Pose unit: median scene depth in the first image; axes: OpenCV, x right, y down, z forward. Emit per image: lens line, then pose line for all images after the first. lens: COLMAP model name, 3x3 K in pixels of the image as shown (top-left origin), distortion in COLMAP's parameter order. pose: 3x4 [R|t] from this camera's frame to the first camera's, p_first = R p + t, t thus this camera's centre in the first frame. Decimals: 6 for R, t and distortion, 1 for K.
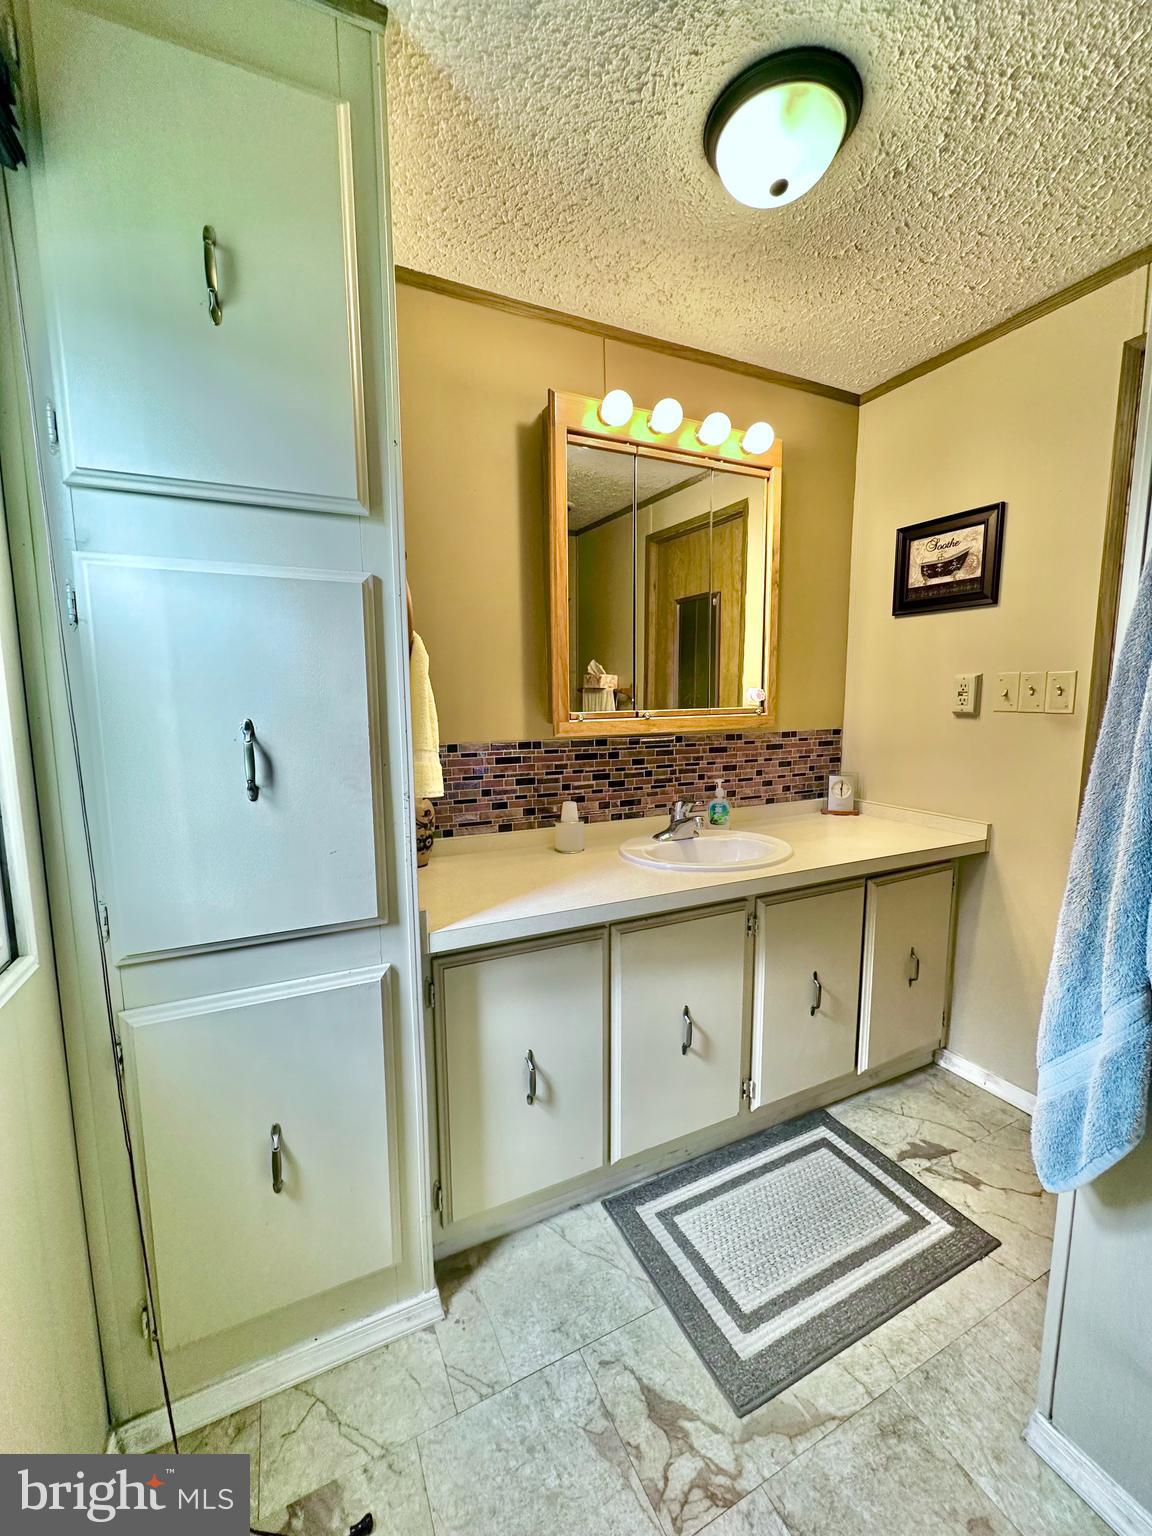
lens RADIAL K [[623.0, 0, 576.0], [0, 623.0, 768.0], [0, 0, 1]] dist [0.014362, 0.000269]
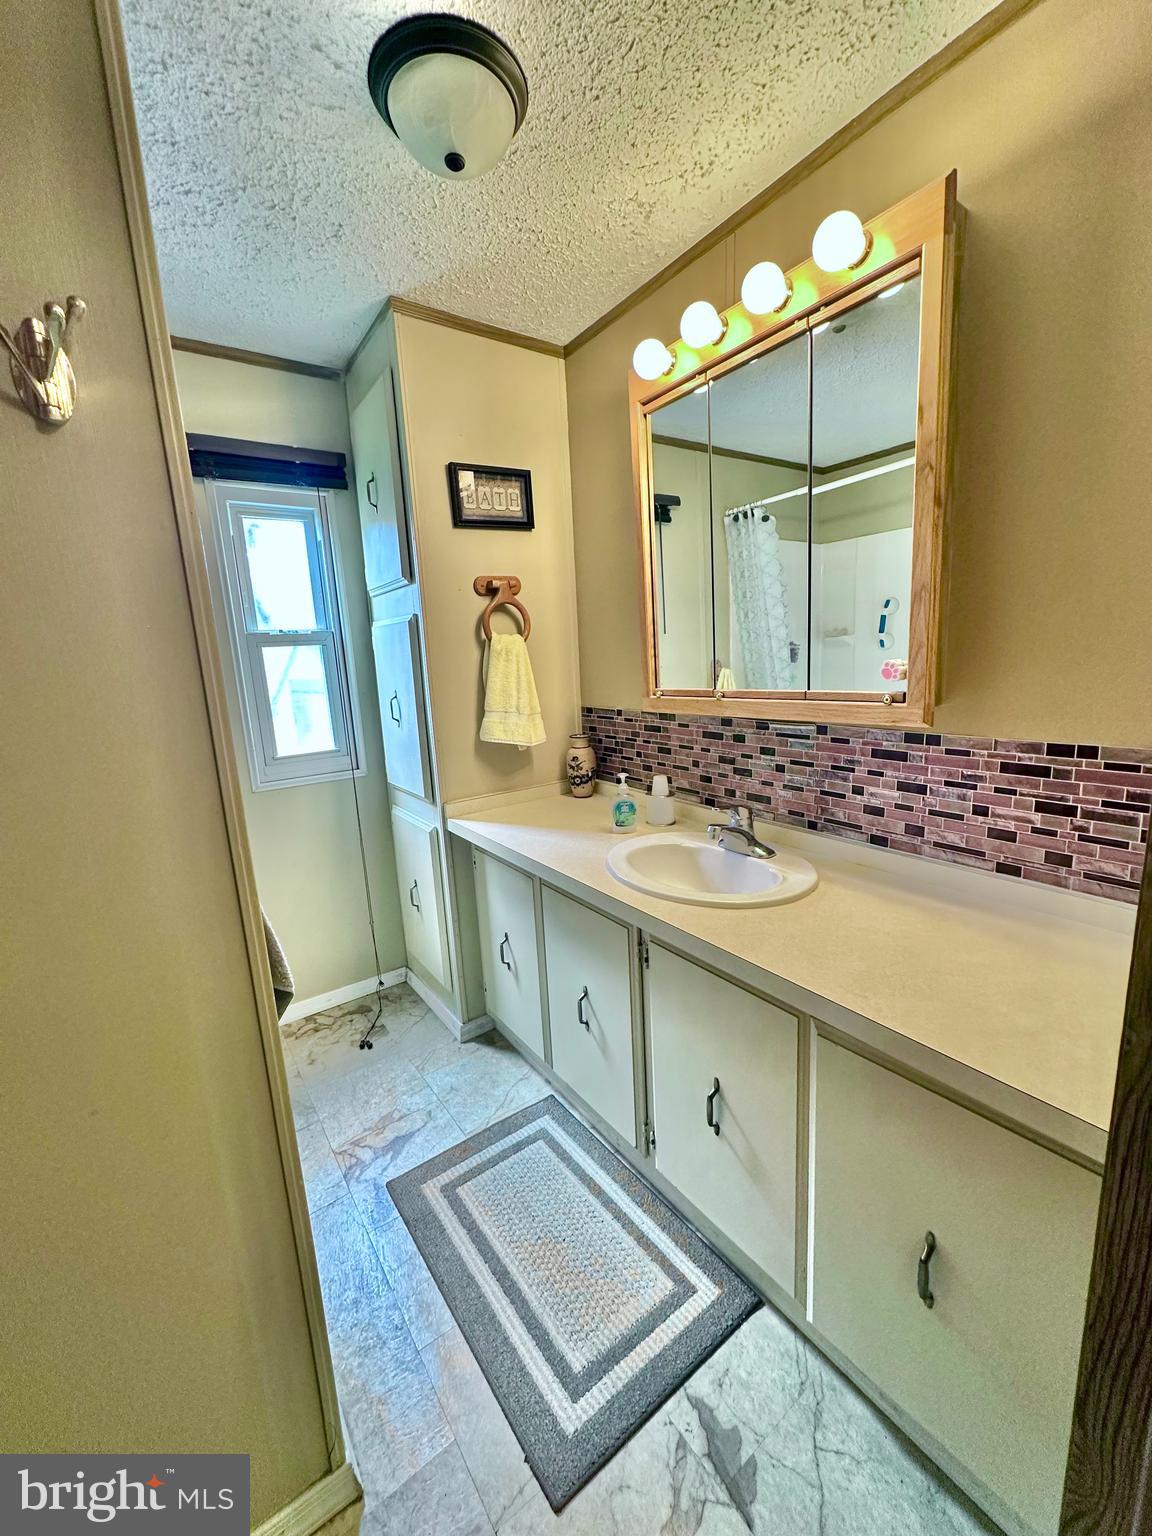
lens RADIAL K [[610.9, 0, 576.0], [0, 610.9, 768.0], [0, 0, 1]] dist [-0.001404, 0.000332]
pose [[0.168043, 0.144225, -0.975172, 0.942471], [-0.142556, 0.982396, 0.120728, -0.055148], [0.975417, 0.118729, 0.185645, 0.656852]]
